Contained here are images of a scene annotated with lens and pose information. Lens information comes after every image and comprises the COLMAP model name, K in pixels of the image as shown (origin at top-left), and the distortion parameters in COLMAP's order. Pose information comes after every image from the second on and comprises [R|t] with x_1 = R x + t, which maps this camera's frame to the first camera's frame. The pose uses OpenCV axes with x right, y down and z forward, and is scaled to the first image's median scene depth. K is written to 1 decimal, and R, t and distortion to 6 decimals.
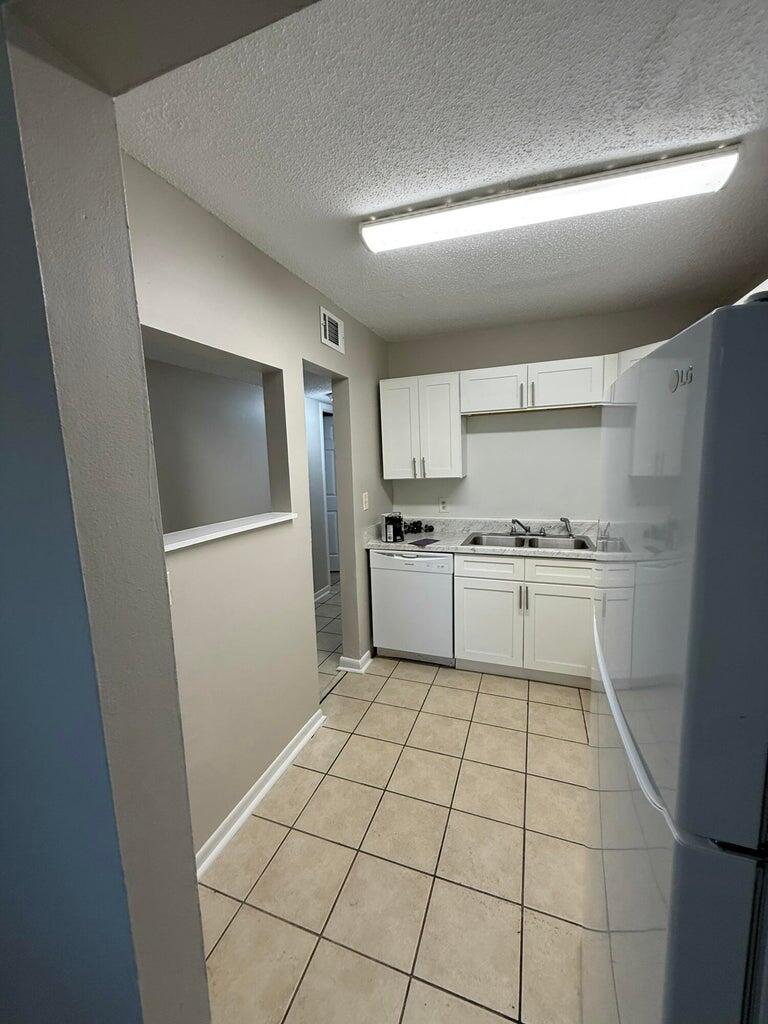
lens RADIAL K [[406.4, 0, 384.0], [0, 406.4, 512.0], [0, 0, 1]] dist [-0.000456, -0.000478]
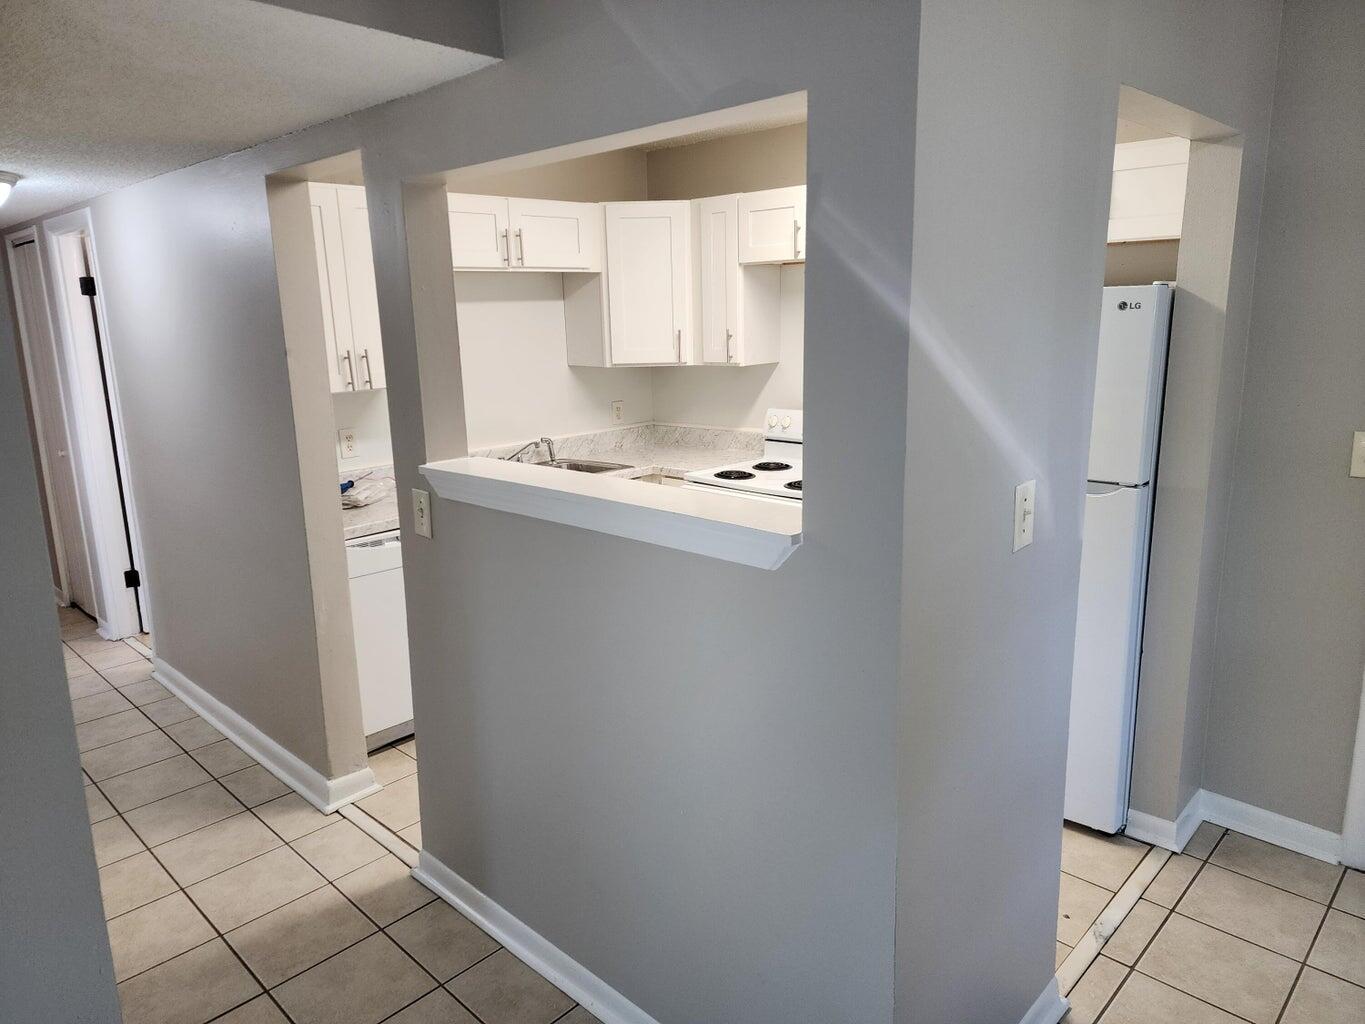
lens RADIAL K [[911.6, 0, 678.1], [0, 911.6, 499.1], [0, 0, 1]] dist [0.149480, -0.125508]
pose [[0.396926, -0.169369, 0.902088, -0.902635], [0.139753, 0.982520, 0.122978, -0.039651], [-0.907149, 0.077257, 0.413658, 0.184928]]
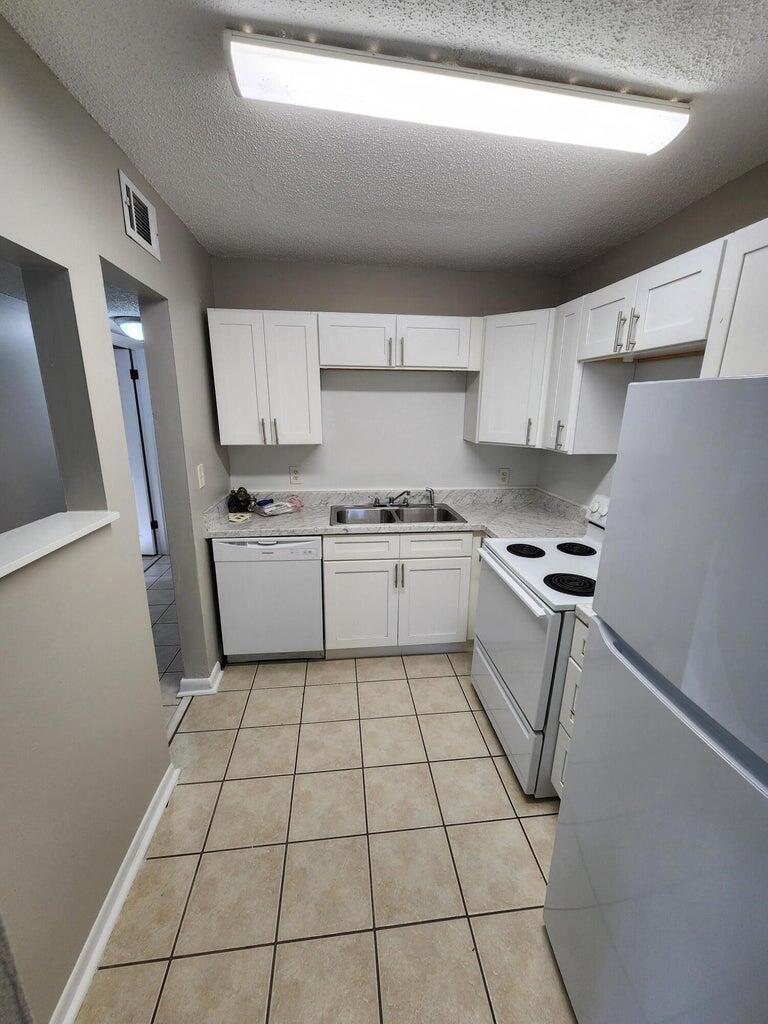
lens RADIAL K [[419.1, 0, 390.1], [0, 419.1, 516.4], [0, 0, 1]] dist [0.001839, -0.000098]
pose [[0.886836, -0.078050, 0.455444, -0.100214], [0.020959, 0.991411, 0.129089, -0.048313], [-0.461608, -0.104935, 0.880856, 0.158065]]
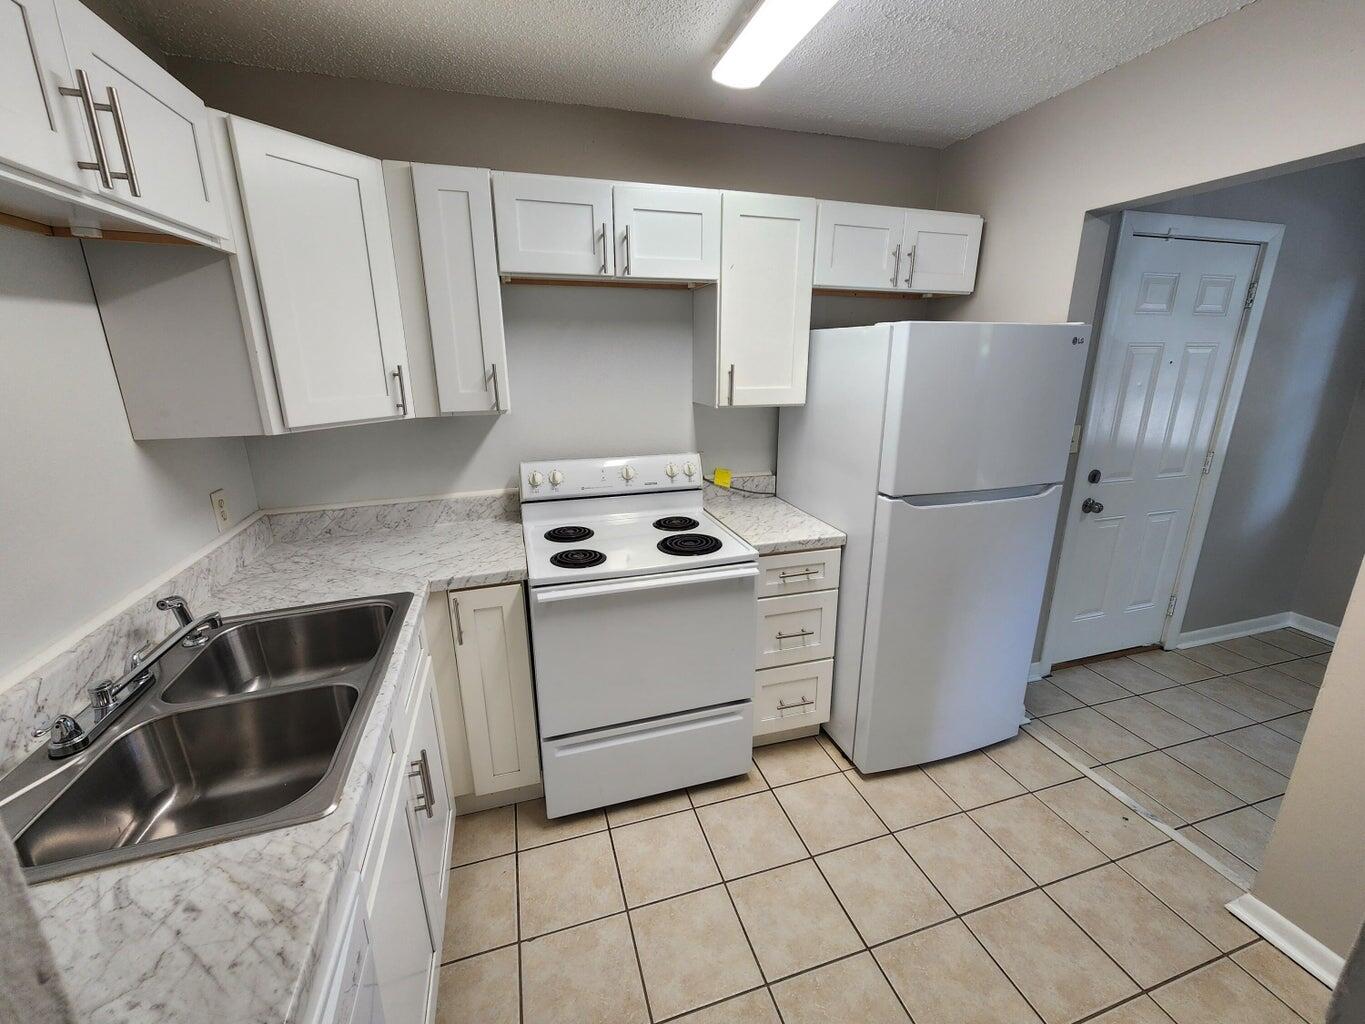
lens RADIAL K [[558.7, 0, 685.4], [0, 558.7, 504.7], [0, 0, 1]] dist [0.001839, -0.000098]
pose [[-0.613095, -0.179659, 0.769310, -0.129765], [0.130427, 0.937417, 0.322860, -0.145236], [-0.779169, 0.298283, -0.551293, 0.952403]]
